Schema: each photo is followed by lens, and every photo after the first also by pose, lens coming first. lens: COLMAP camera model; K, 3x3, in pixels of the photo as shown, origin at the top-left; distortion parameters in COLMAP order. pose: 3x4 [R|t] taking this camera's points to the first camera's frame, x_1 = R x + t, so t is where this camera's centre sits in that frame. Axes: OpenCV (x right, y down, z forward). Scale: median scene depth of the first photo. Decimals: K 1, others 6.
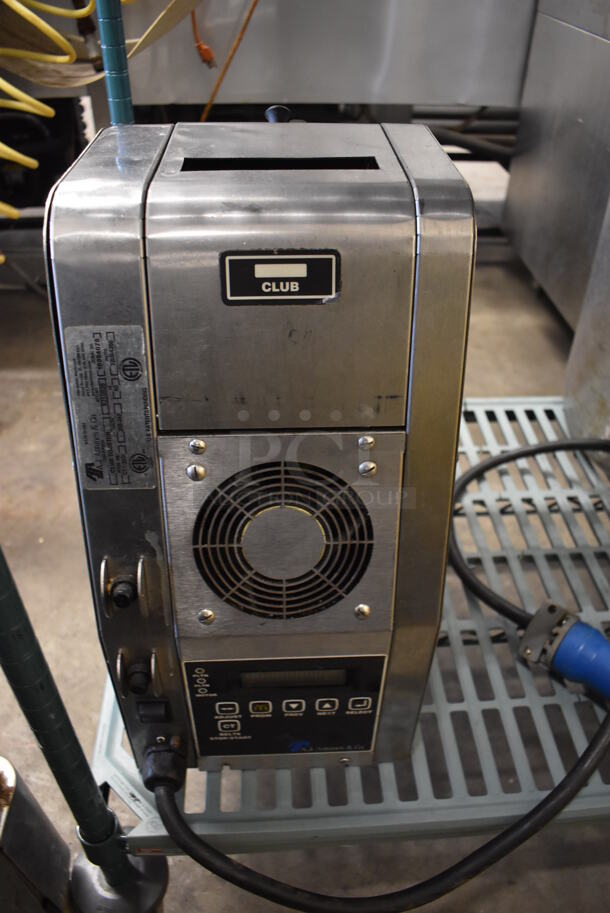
lens RADIAL K [[704.3, 0, 305.0], [0, 704.3, 456.5], [0, 0, 1]] dist [-0.101299, 0.015513]
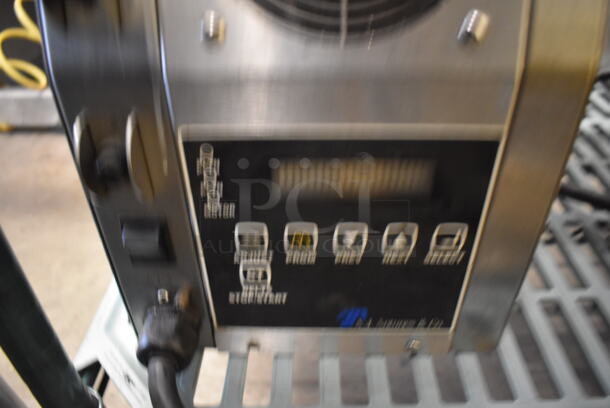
lens RADIAL K [[470.6, 0, 305.0], [0, 470.6, 204.0], [0, 0, 1]] dist [-0.101299, 0.015513]
pose [[0.997094, 0.018491, -0.073907, -0.028322], [-0.021070, 0.999191, -0.034269, 0.365500], [0.073214, 0.035727, 0.996676, 0.582055]]
